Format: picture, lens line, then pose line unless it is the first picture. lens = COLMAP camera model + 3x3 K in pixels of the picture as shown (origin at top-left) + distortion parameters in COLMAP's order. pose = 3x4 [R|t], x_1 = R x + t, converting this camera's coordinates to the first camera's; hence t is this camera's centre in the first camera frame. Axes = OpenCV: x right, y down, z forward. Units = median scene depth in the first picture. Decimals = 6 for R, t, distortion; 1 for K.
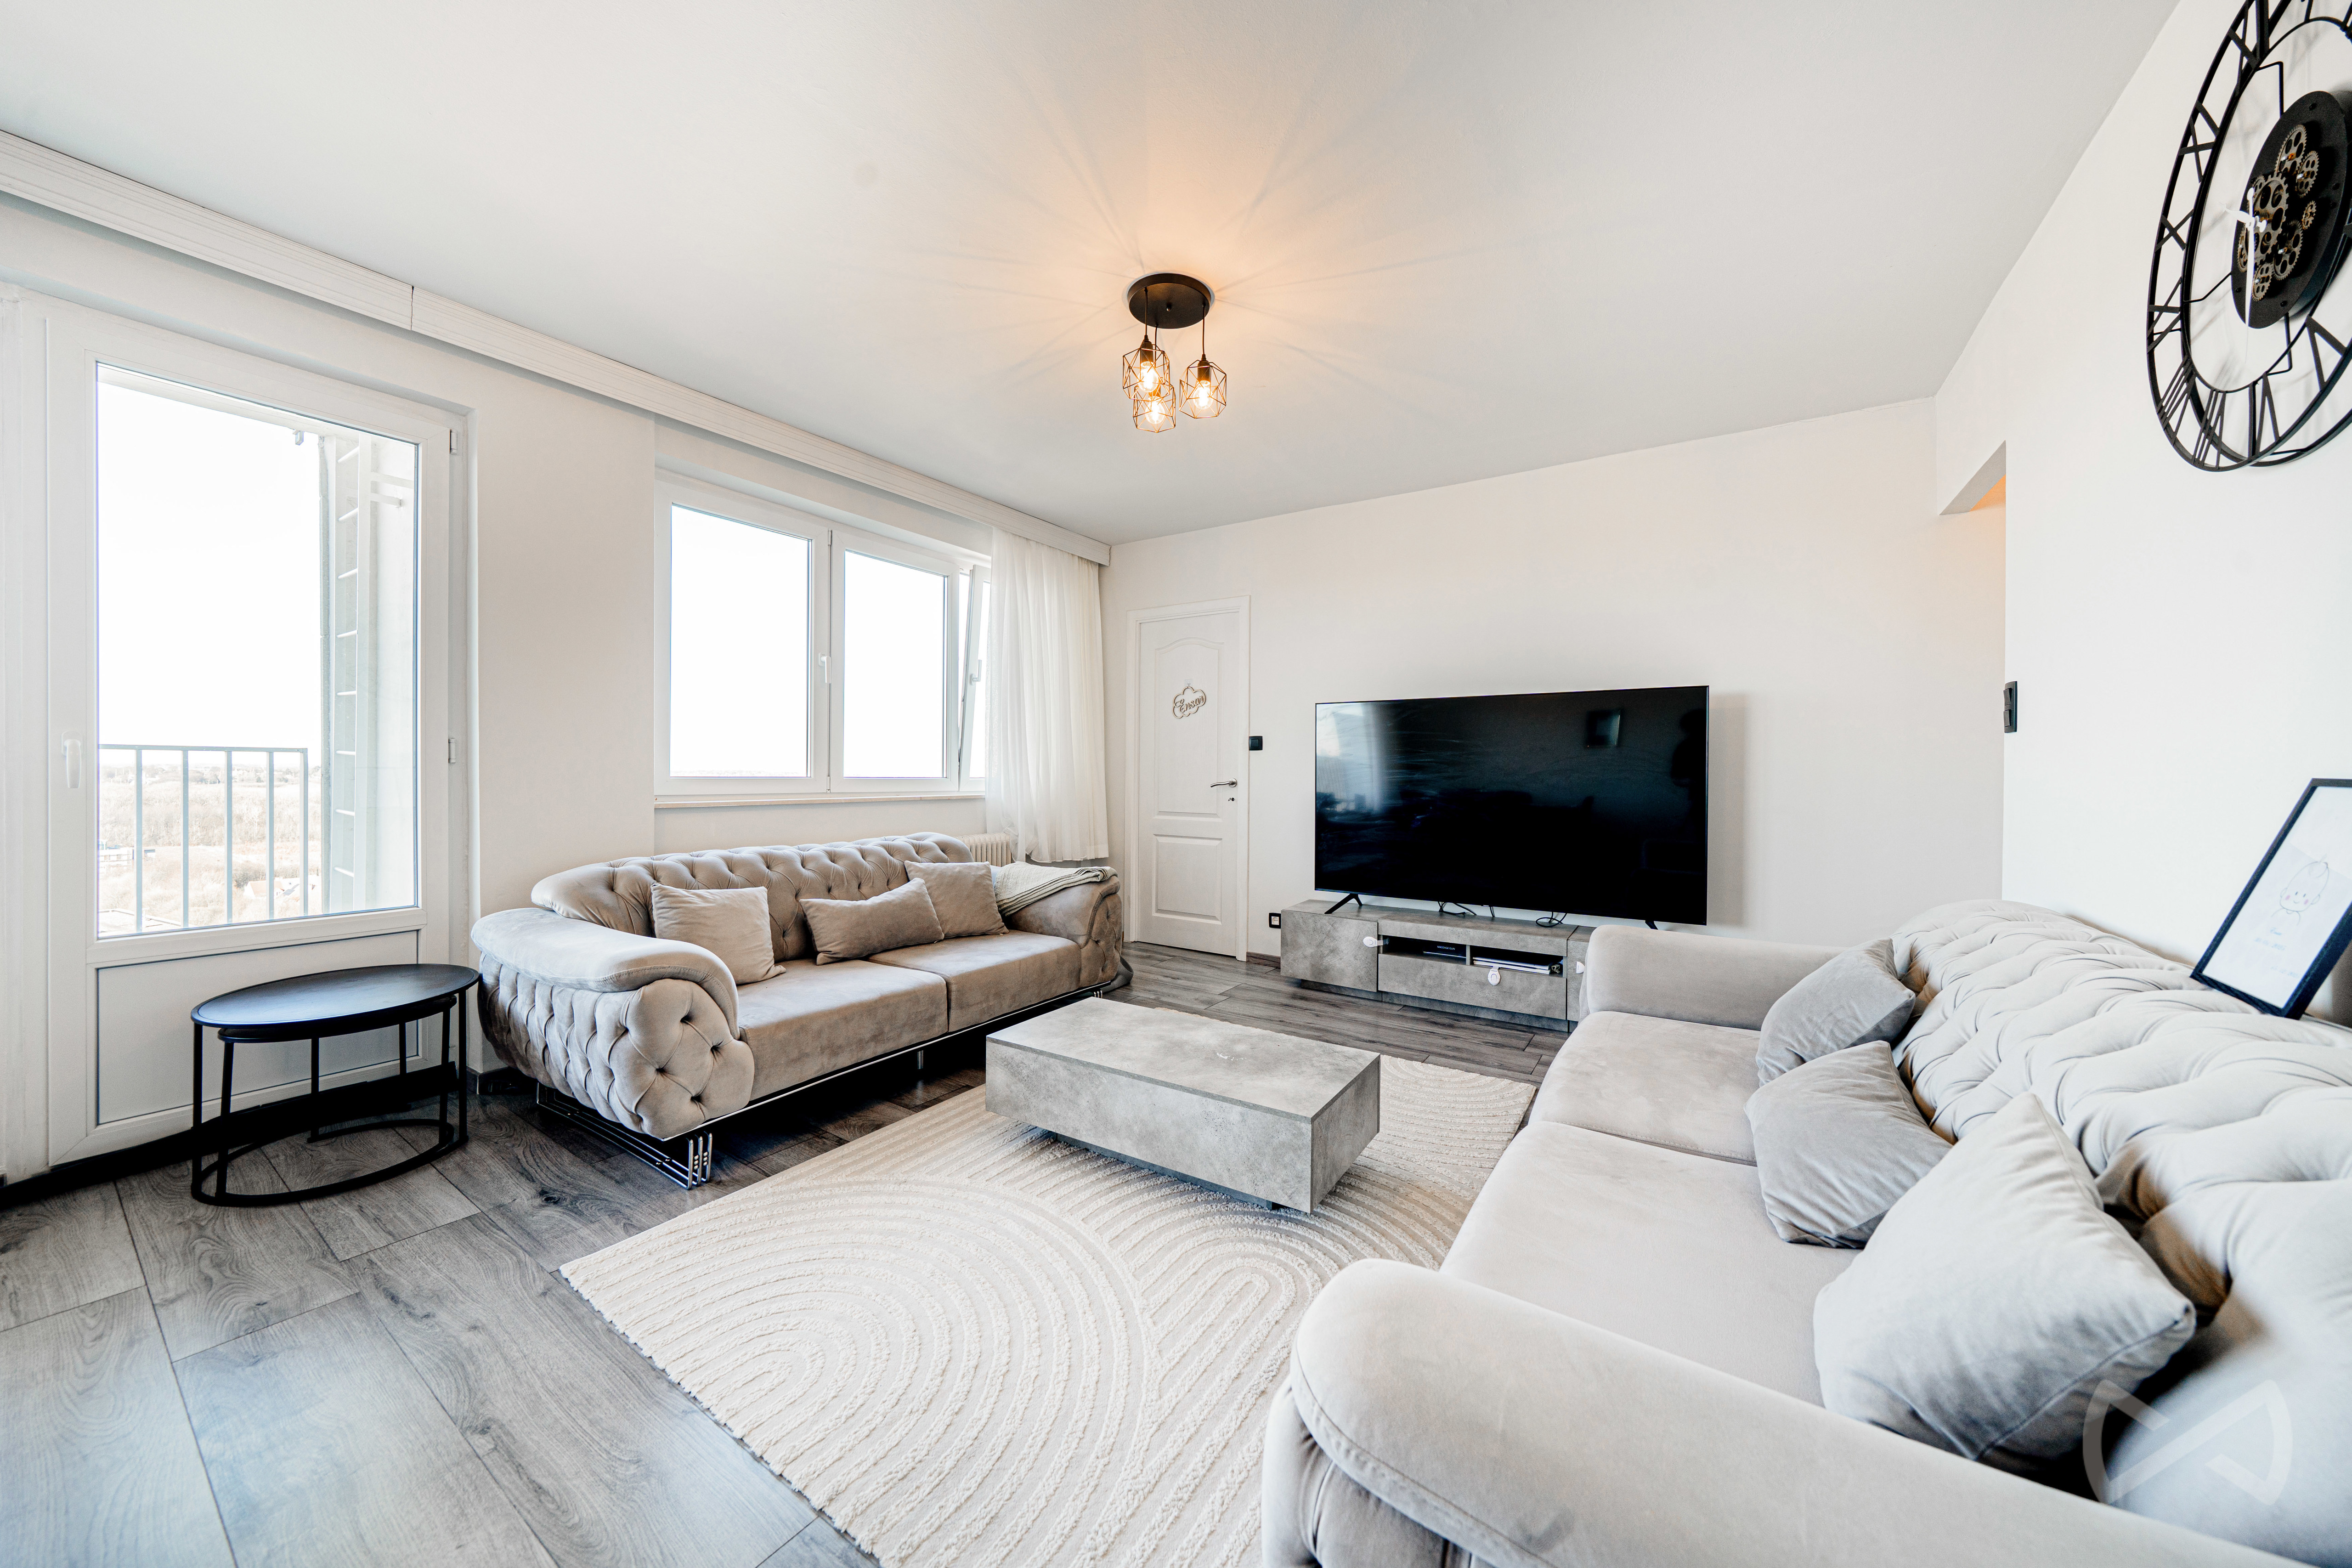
lens RADIAL K [[805.7, 0, 1183.8], [0, 805.7, 773.2], [0, 0, 1]] dist [-0.003192, -0.000405]
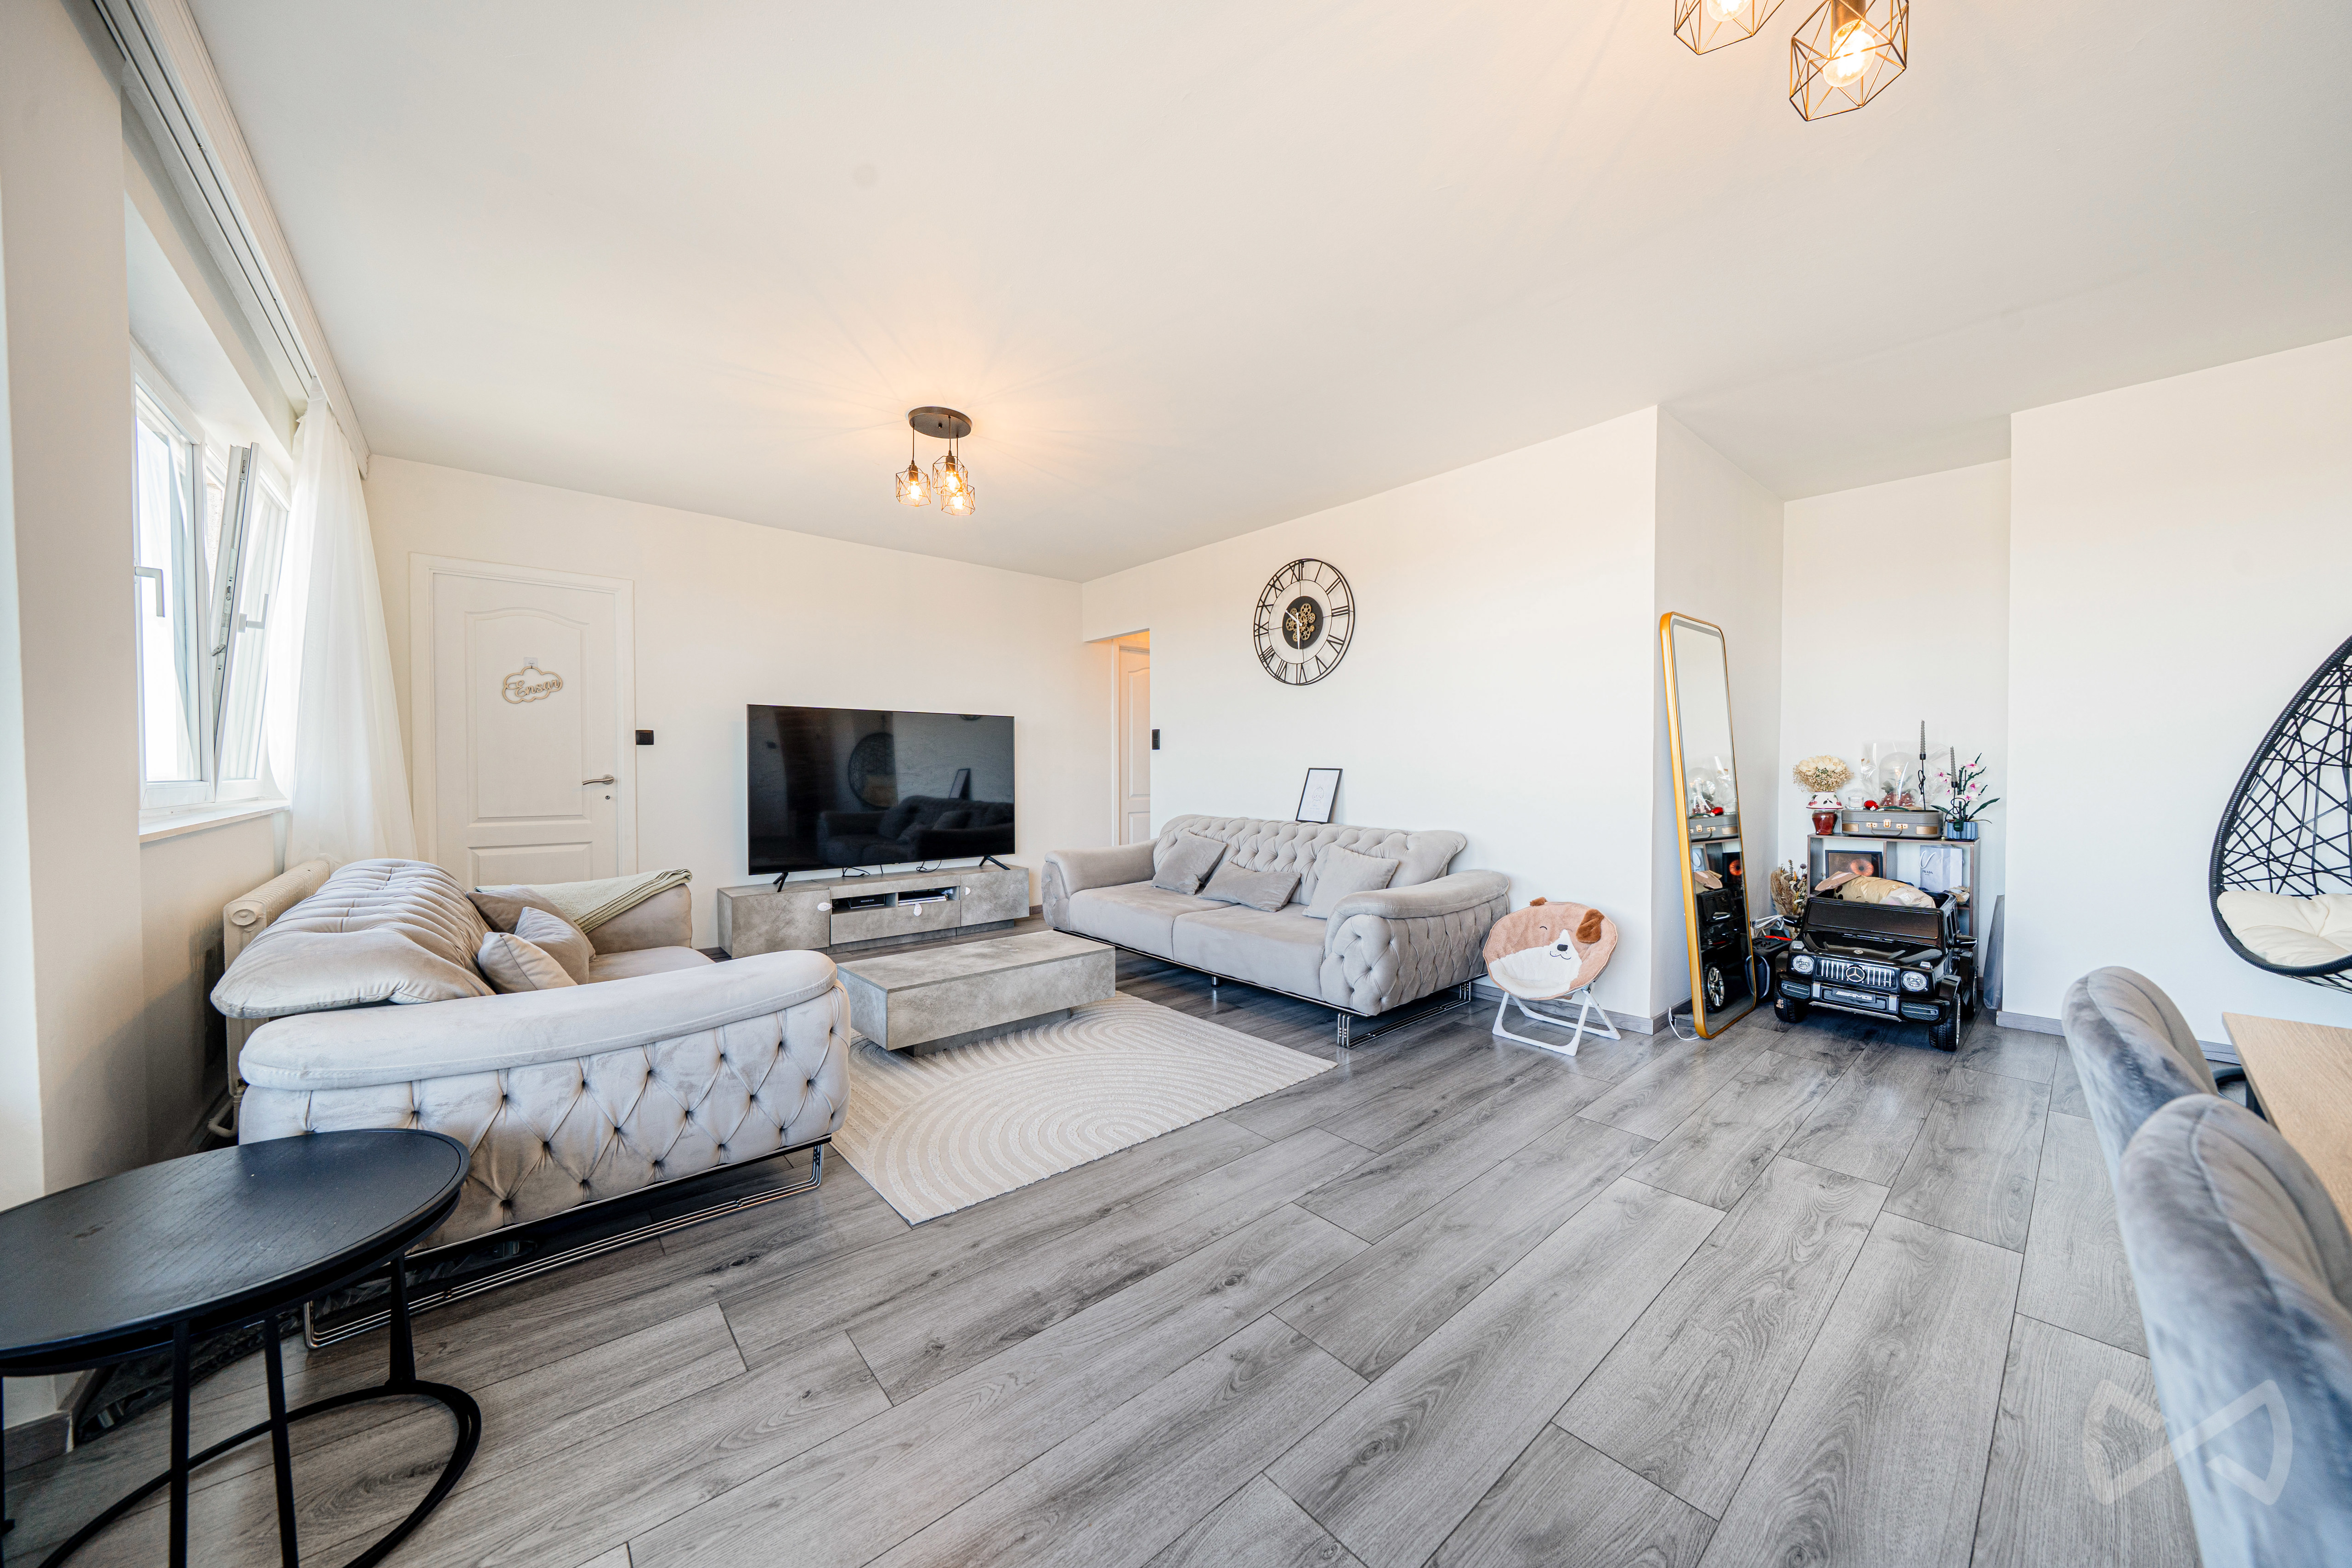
lens RADIAL K [[805.7, 0, 1166.5], [0, 805.7, 780.9], [0, 0, 1]] dist [-0.003192, -0.000405]
pose [[0.277900, -0.023185, 0.960330, -0.861725], [0.004525, 0.999729, 0.022827, -0.006462], [-0.960599, -0.001998, 0.277930, 0.180733]]
